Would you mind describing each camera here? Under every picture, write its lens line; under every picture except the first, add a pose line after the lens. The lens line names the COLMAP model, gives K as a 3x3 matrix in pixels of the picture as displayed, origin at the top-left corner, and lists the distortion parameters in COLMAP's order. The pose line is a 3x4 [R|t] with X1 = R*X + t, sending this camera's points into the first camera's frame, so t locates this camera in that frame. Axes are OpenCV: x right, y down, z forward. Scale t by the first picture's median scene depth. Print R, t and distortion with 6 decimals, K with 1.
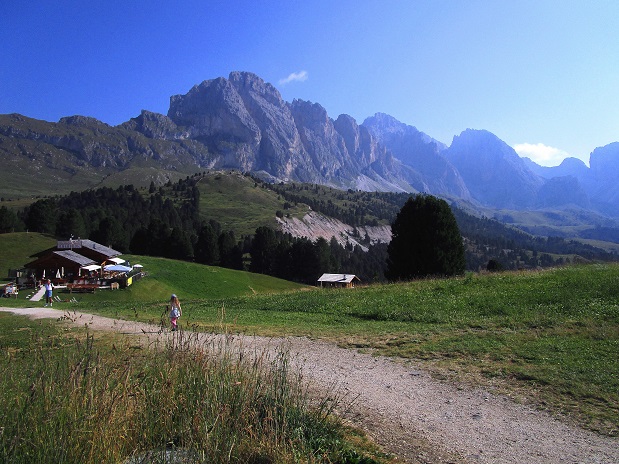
lens RADIAL K [[437.7, 0, 309.5], [0, 437.7, 232.0], [0, 0, 1]] dist [-0.027558, -0.000130]
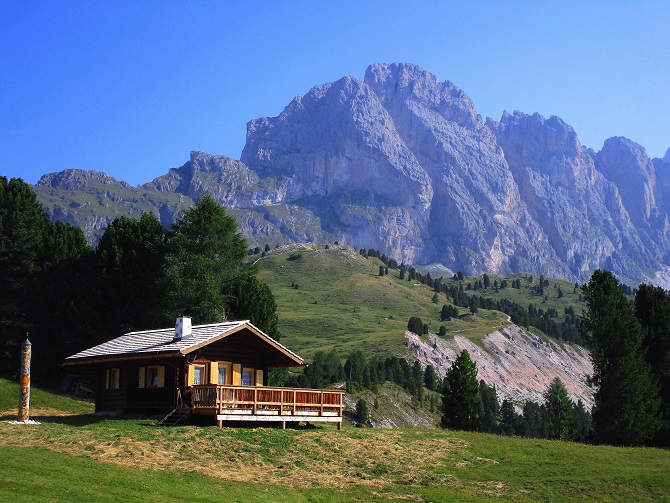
lens RADIAL K [[932.8, 0, 335.0], [0, 932.8, 251.5], [0, 0, 1]] dist [-0.071733, 0.024733]
pose [[0.972405, -0.039086, -0.230003, 0.013107], [0.000370, 0.986123, -0.166014, 0.007699], [0.233300, 0.161348, 0.958925, 0.037351]]
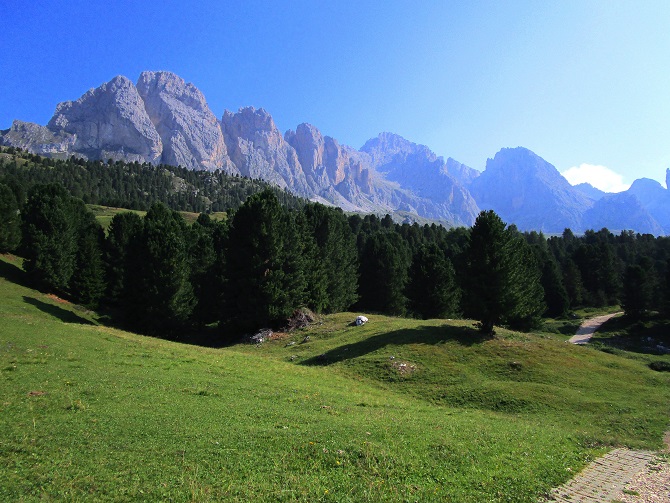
lens RADIAL K [[473.8, 0, 335.0], [0, 473.8, 251.5], [0, 0, 1]] dist [-0.027558, -0.000130]
pose [[0.994923, -0.026503, -0.097085, 0.252611], [0.018272, 0.996238, -0.084706, 0.034779], [0.098965, 0.082502, 0.991665, 0.235056]]
